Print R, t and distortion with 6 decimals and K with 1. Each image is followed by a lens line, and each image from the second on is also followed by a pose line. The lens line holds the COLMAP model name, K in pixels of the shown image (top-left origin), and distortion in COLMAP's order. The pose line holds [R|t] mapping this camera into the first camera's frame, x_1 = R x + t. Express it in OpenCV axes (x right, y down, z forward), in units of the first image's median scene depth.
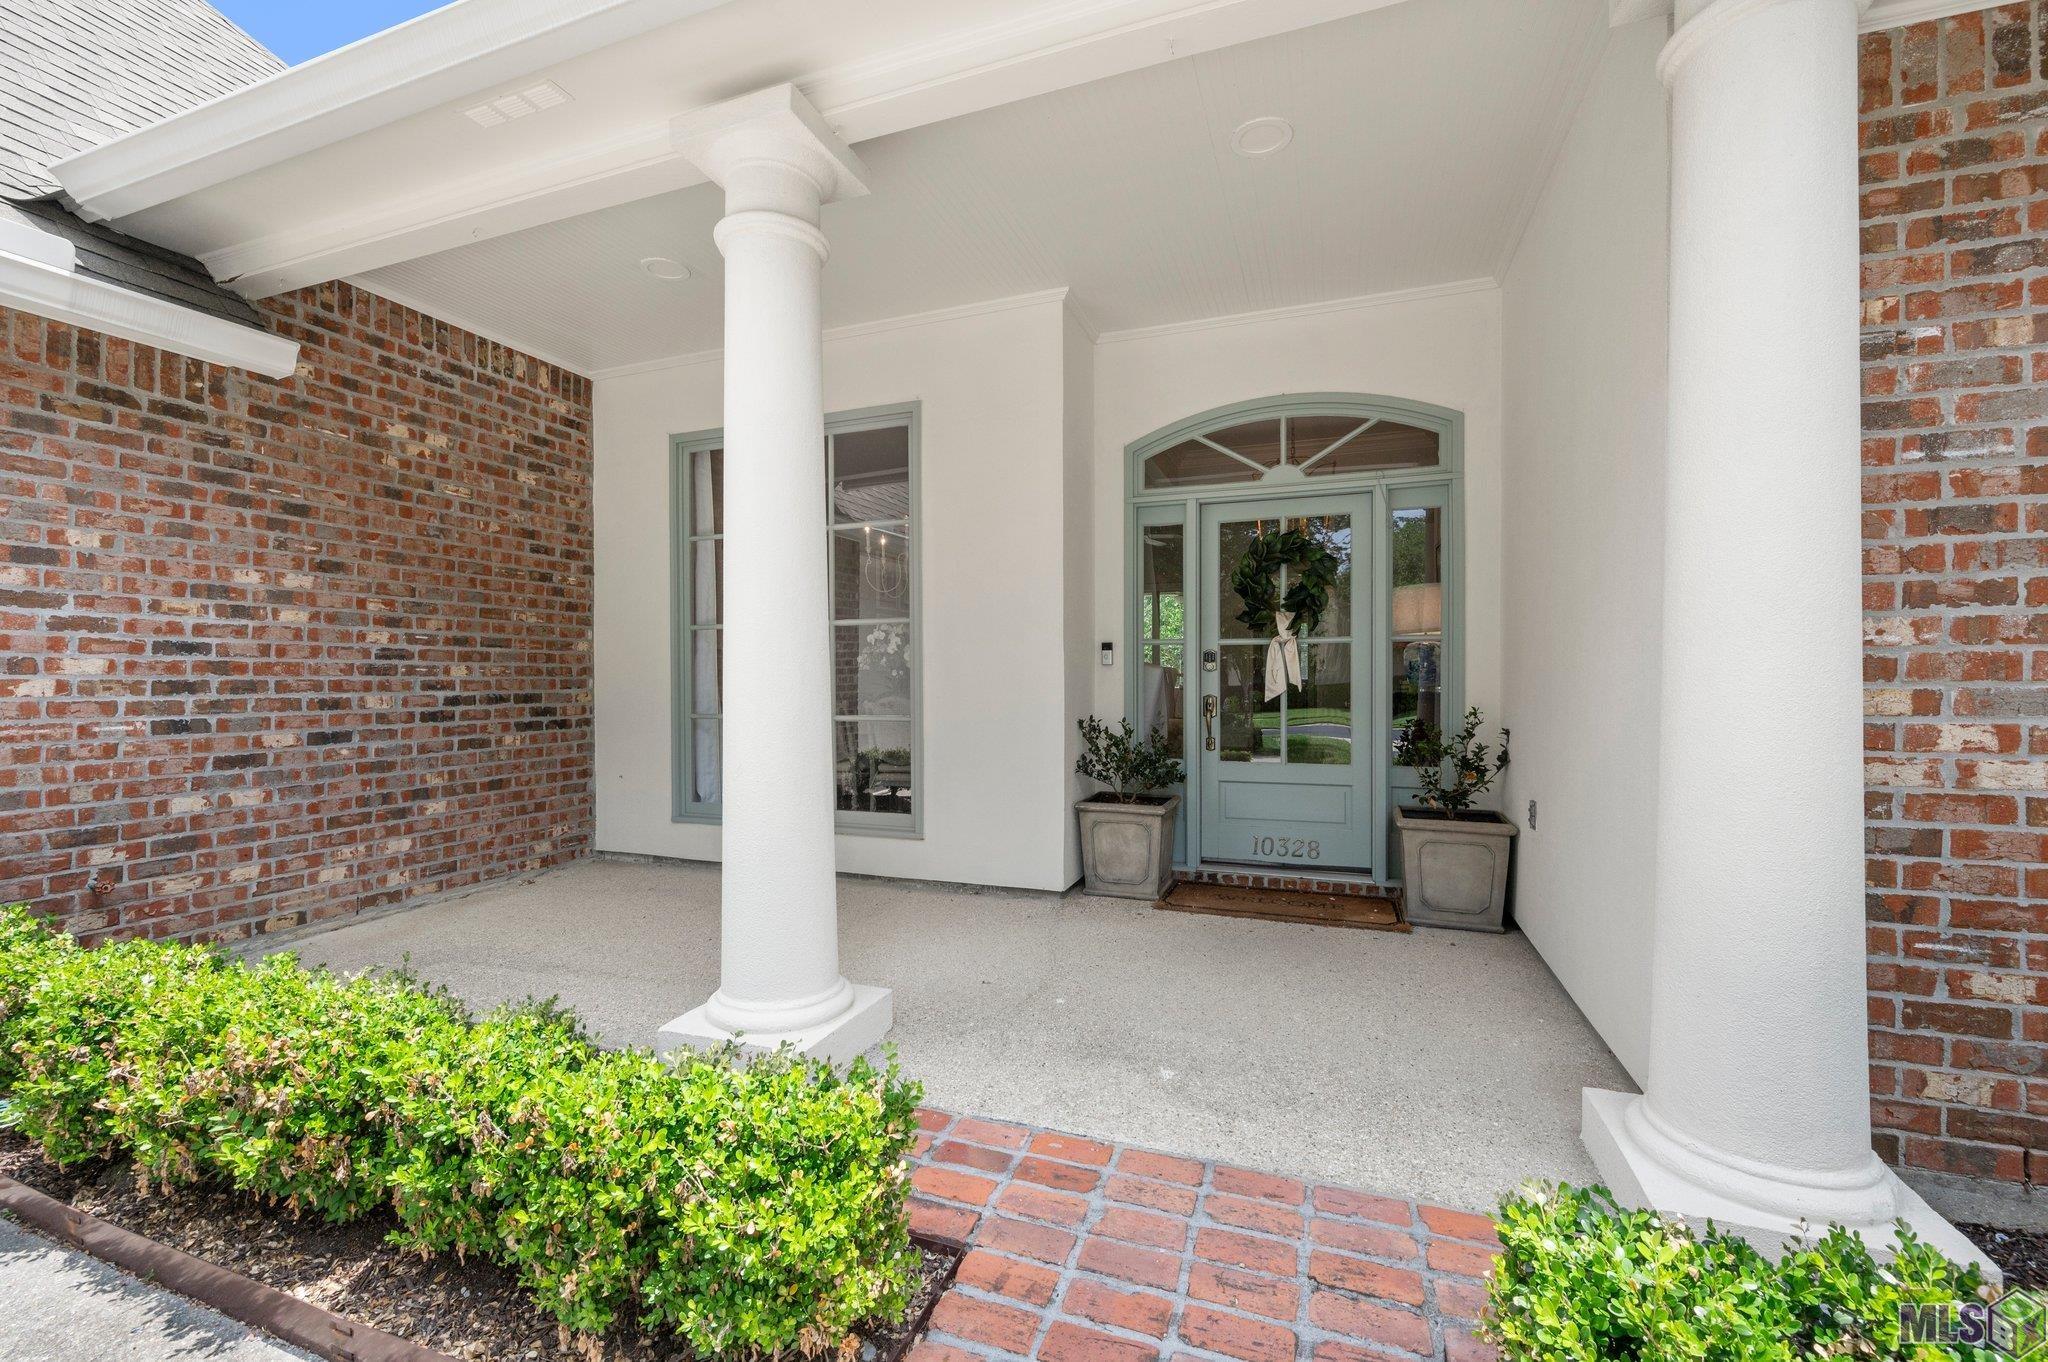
lens RADIAL K [[850.8, 0, 1015.6], [0, 850.8, 729.6], [0, 0, 1]] dist [-0.000292, 0.000030]
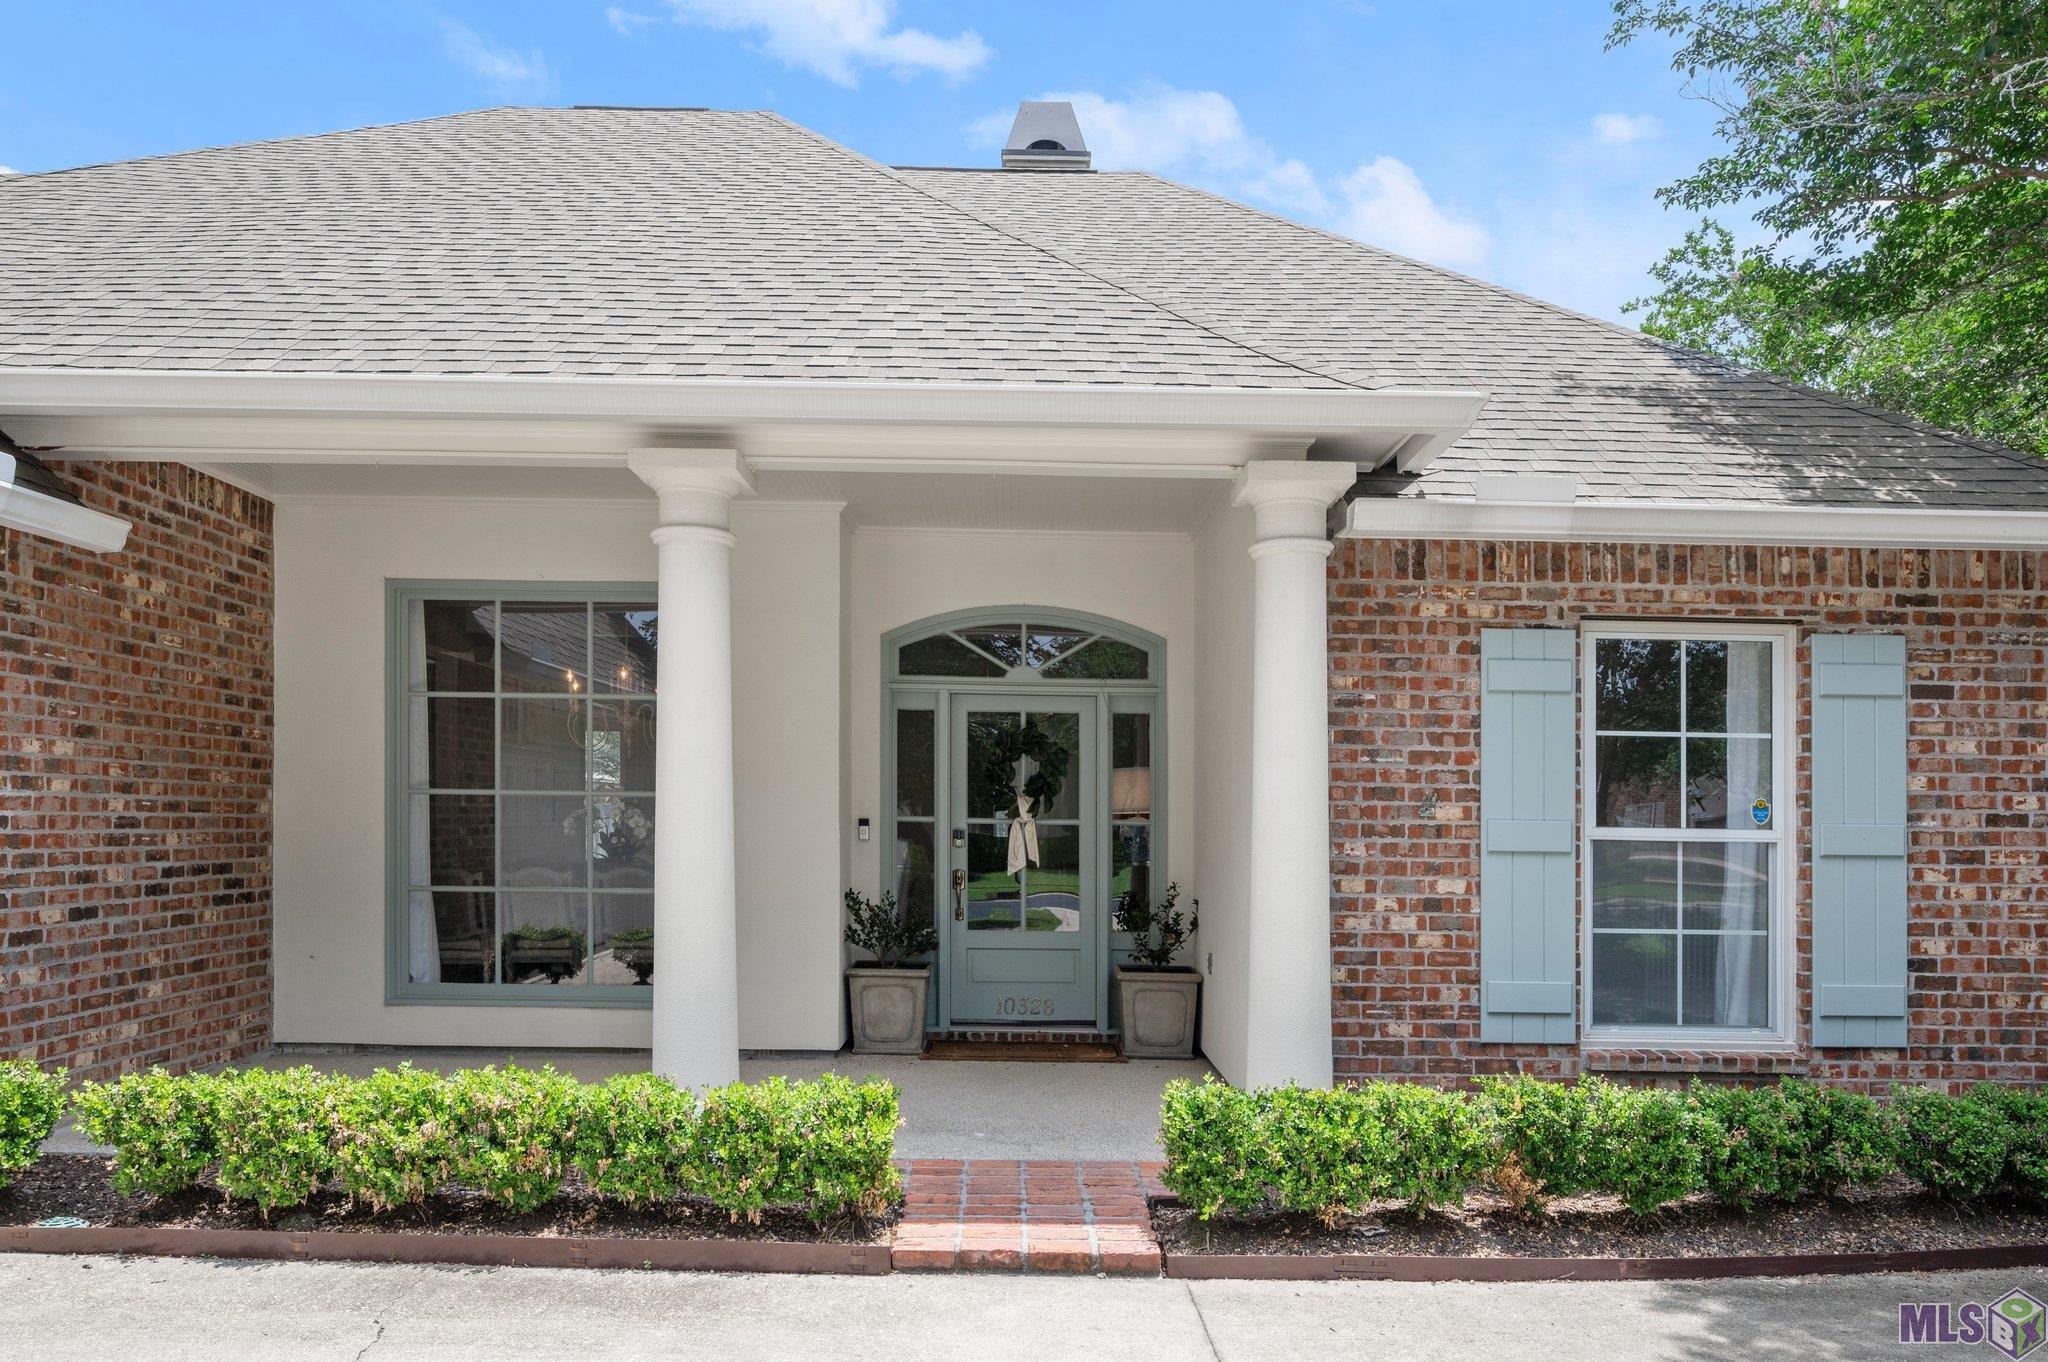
lens RADIAL K [[1352.7, 0, 1028.2], [0, 1352.7, 947.9], [0, 0, 1]] dist [-0.008611, -0.000551]
pose [[0.933001, -0.015873, 0.359523, -0.338797], [0.003283, 0.999361, 0.035601, -0.001543], [-0.359858, -0.032035, 0.932457, -0.702623]]
